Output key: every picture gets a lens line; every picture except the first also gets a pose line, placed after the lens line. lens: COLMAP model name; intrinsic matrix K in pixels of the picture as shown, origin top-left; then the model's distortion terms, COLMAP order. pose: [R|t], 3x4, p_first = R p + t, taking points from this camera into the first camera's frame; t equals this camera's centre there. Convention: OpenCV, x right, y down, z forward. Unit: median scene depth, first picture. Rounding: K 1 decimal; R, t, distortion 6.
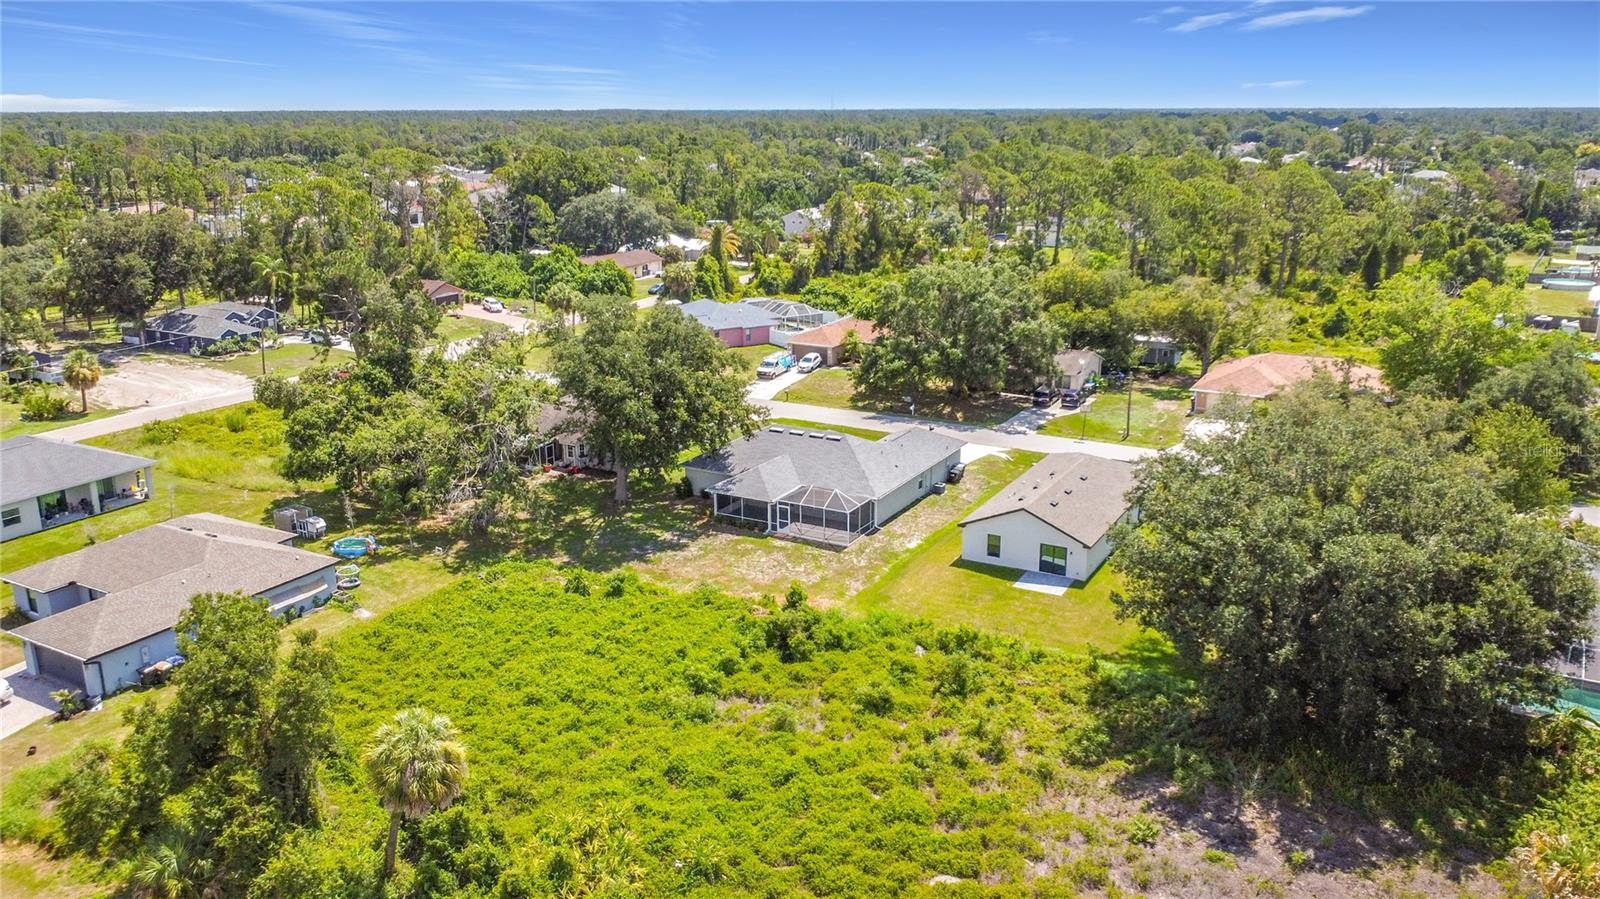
lens RADIAL K [[1181.0, 0, 800.0], [0, 1181.0, 449.5], [0, 0, 1]] dist [-0.027980, 0.001944]
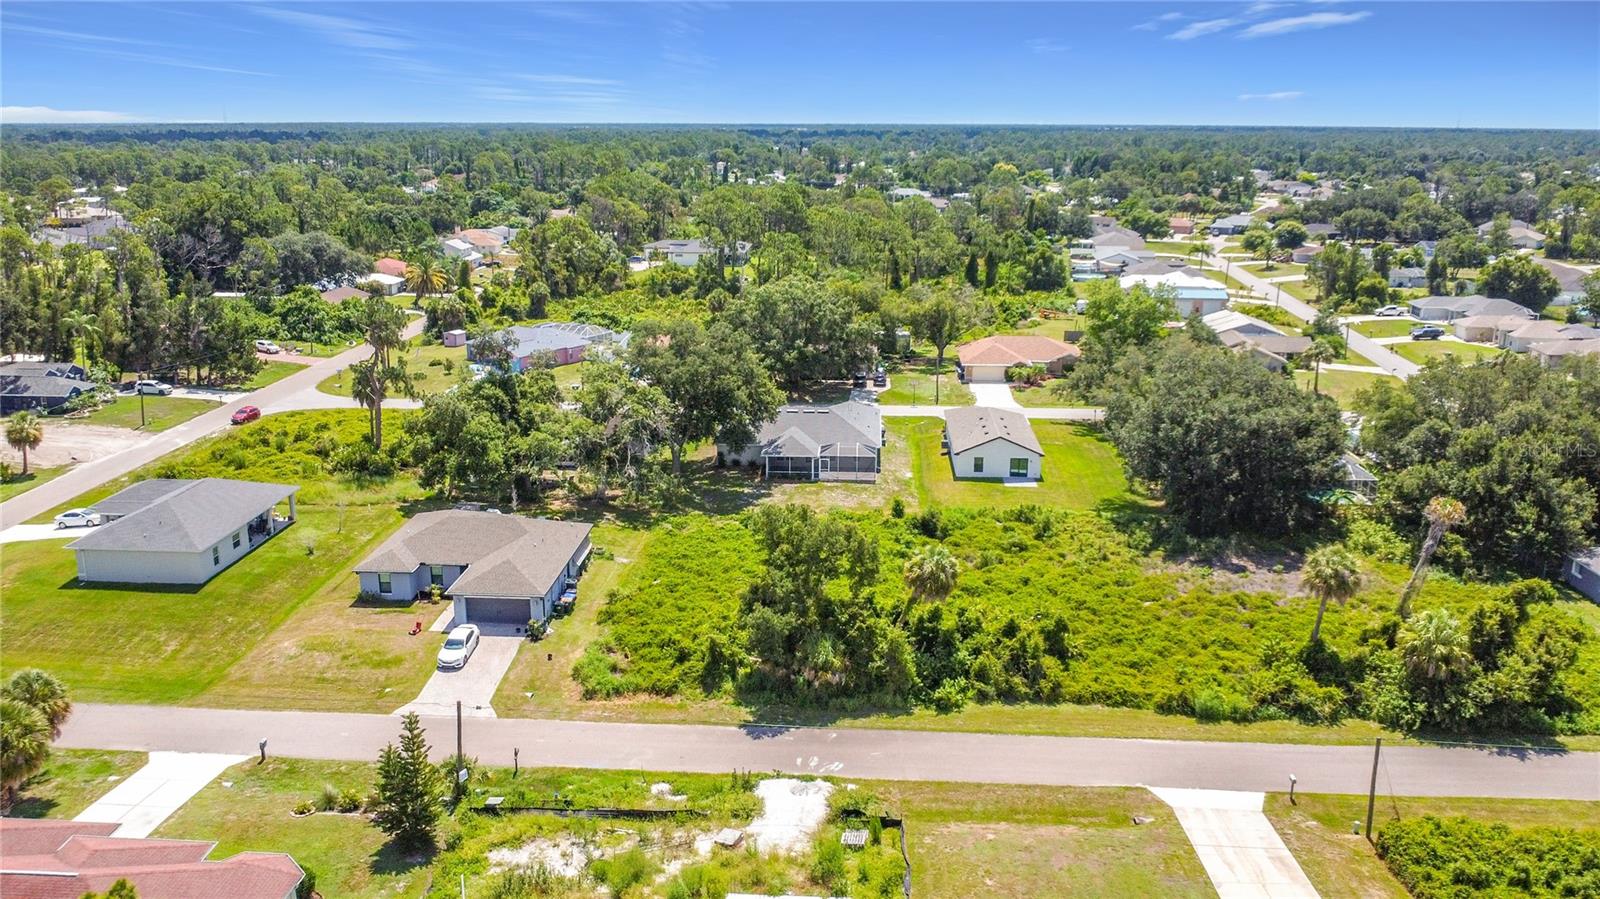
lens RADIAL K [[1181.0, 0, 800.0], [0, 1181.0, 449.5], [0, 0, 1]] dist [-0.027980, 0.001944]
pose [[0.906710, -0.106284, 0.408143, -0.645155], [0.111664, 0.993688, 0.010698, 0.018718], [-0.406704, 0.035875, 0.912855, -0.299821]]
